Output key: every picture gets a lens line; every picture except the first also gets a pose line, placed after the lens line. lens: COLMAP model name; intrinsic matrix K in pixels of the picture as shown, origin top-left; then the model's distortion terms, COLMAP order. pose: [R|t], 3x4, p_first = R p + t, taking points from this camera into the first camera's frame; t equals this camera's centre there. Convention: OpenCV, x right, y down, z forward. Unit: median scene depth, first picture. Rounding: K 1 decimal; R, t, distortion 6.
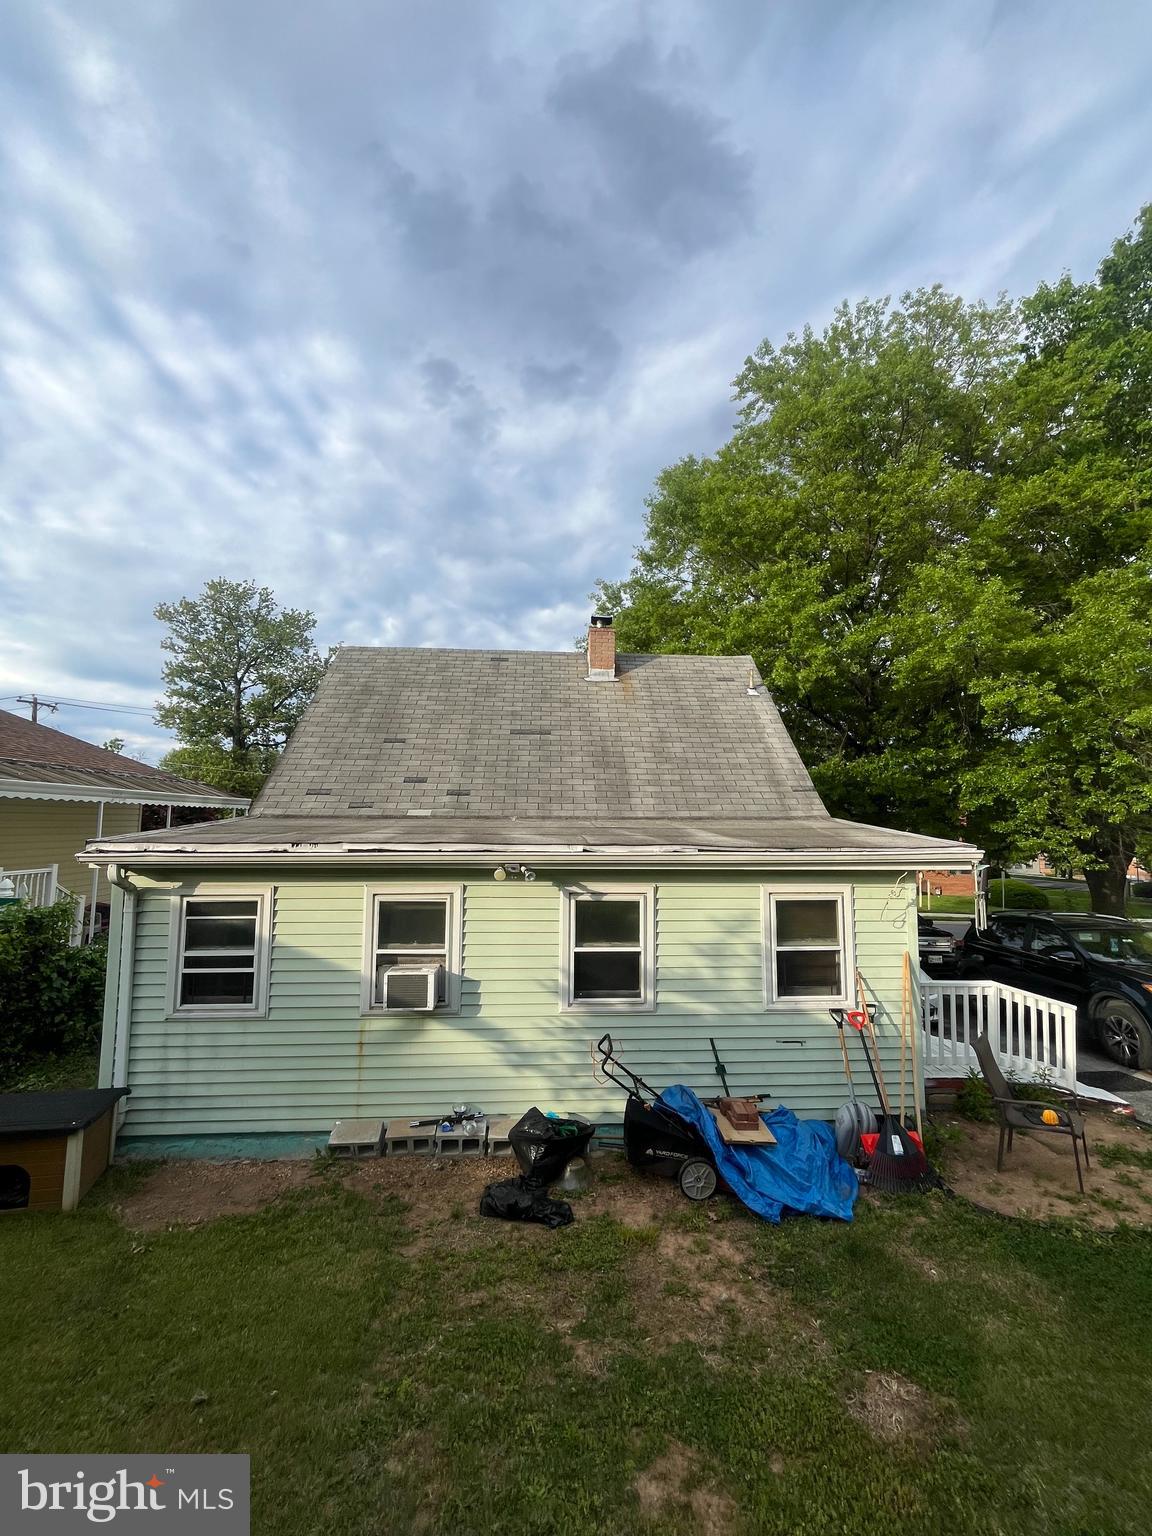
lens RADIAL K [[617.3, 0, 575.2], [0, 617.3, 768.1], [0, 0, 1]] dist [0.000018, 0.000915]
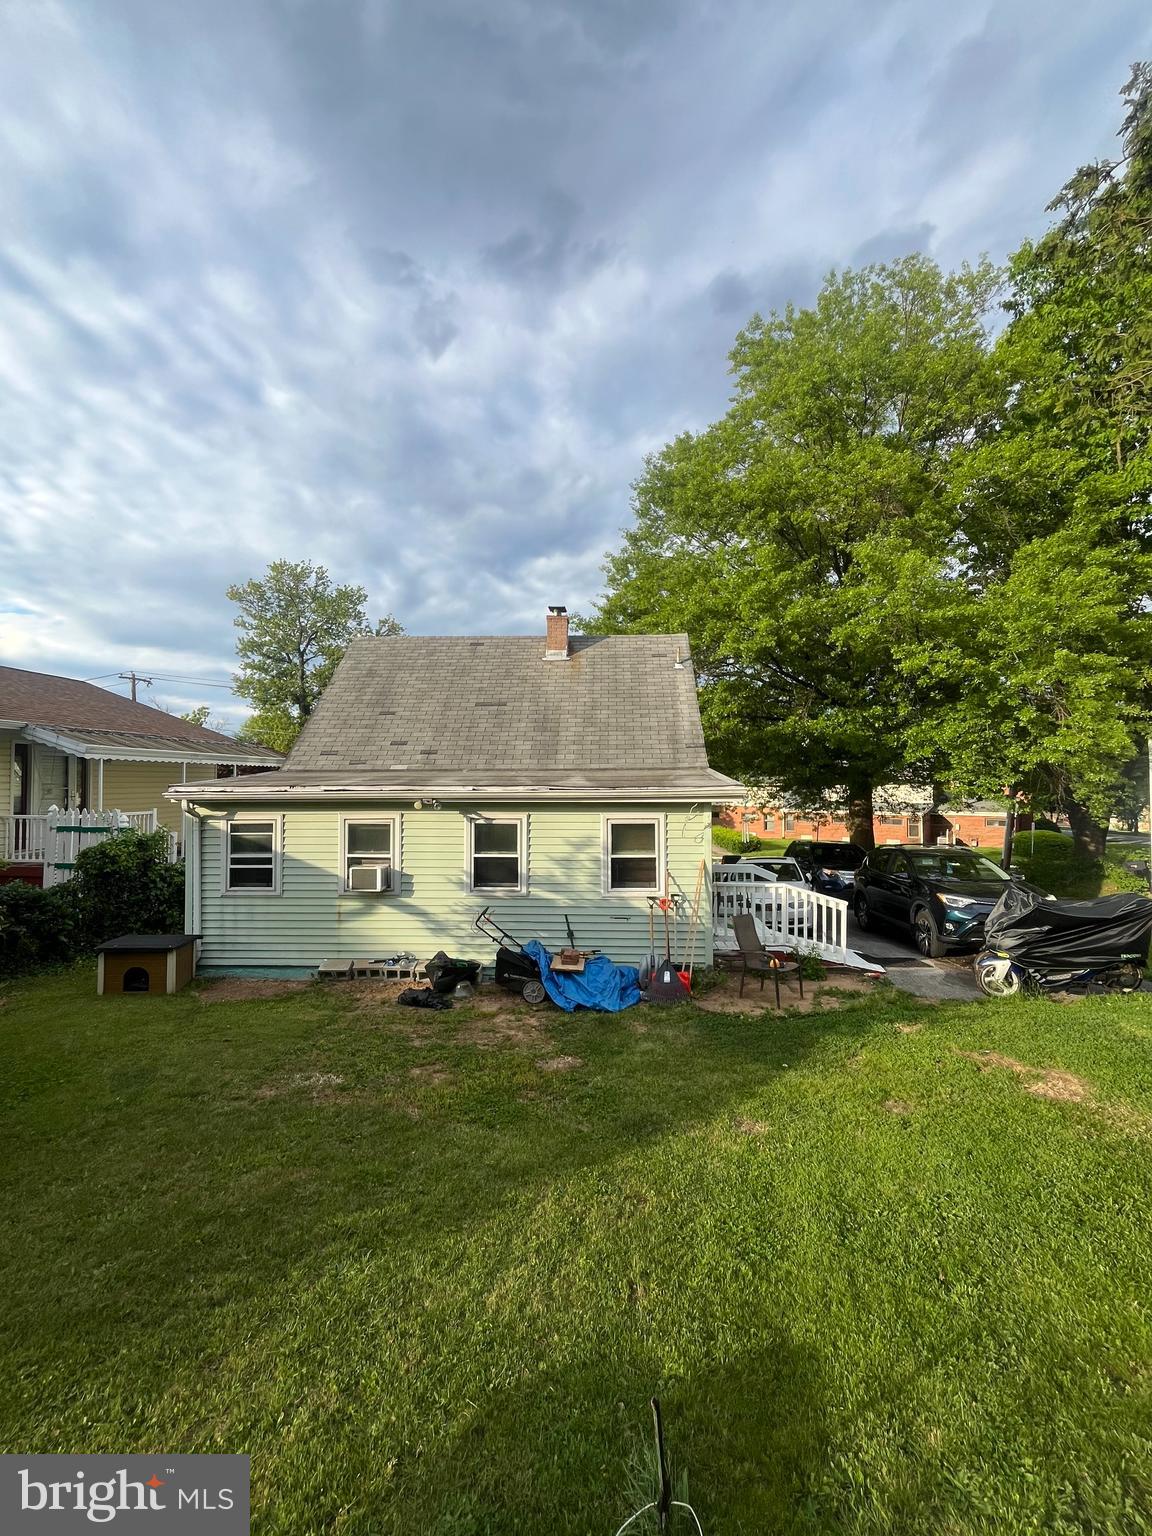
lens RADIAL K [[617.3, 0, 576.8], [0, 617.3, 766.4], [0, 0, 1]] dist [0.000018, 0.000915]
pose [[0.994789, -0.010746, -0.101385, 0.301526], [0.017474, 0.997685, 0.065715, -0.013758], [0.100445, -0.067144, 0.992674, -0.341518]]
